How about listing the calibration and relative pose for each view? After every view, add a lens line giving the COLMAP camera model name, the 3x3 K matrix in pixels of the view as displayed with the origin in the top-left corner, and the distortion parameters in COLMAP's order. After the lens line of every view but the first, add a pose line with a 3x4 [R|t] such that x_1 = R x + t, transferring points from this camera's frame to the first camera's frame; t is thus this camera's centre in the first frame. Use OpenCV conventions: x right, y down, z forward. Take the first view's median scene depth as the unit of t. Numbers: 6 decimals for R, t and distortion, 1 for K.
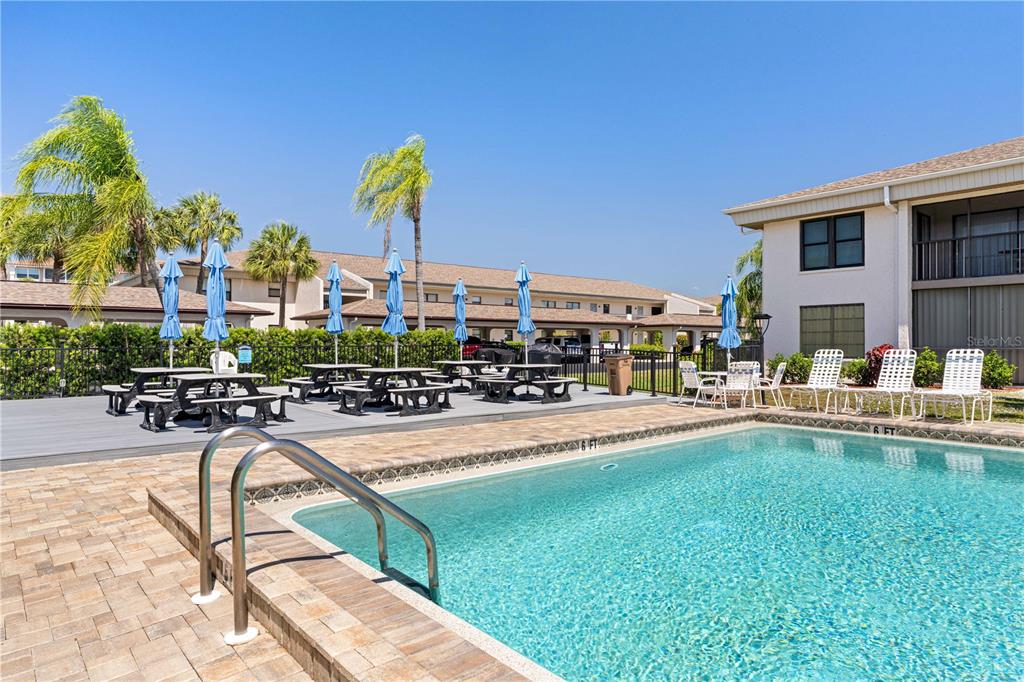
lens RADIAL K [[620.1, 0, 512.0], [0, 620.1, 341.0], [0, 0, 1]] dist [-0.002943, -0.000815]
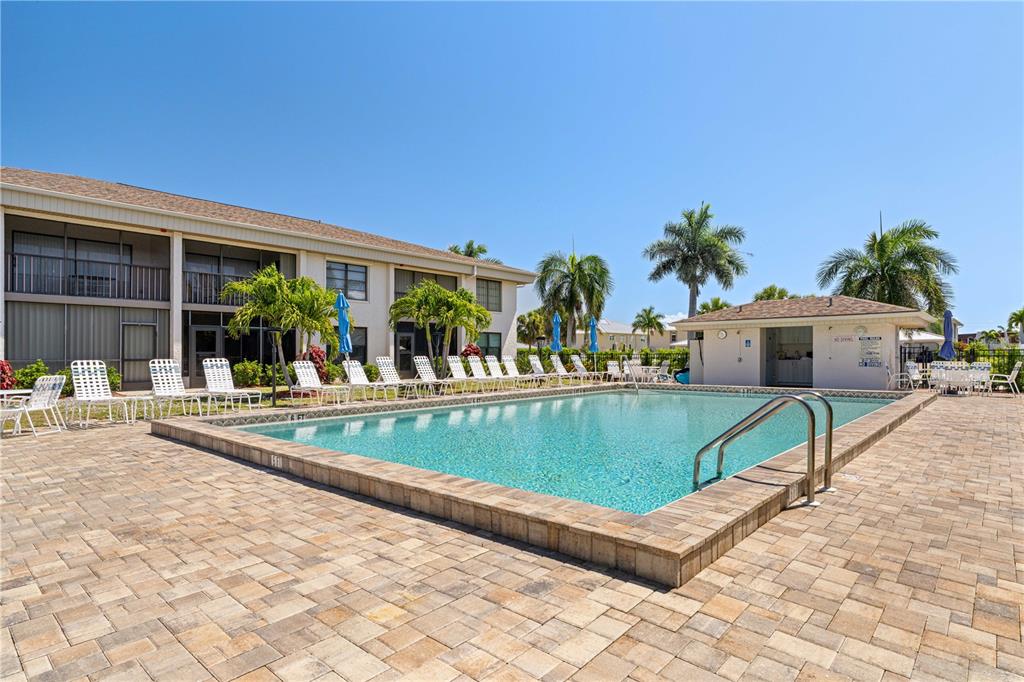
lens RADIAL K [[540.7, 0, 512.0], [0, 540.7, 354.5], [0, 0, 1]] dist [0.000646, 0.000159]
pose [[-0.131976, 0.004038, 0.991245, -0.576784], [0.001257, 0.999992, -0.003907, 0.012045], [-0.991252, 0.000730, -0.131980, 0.633292]]
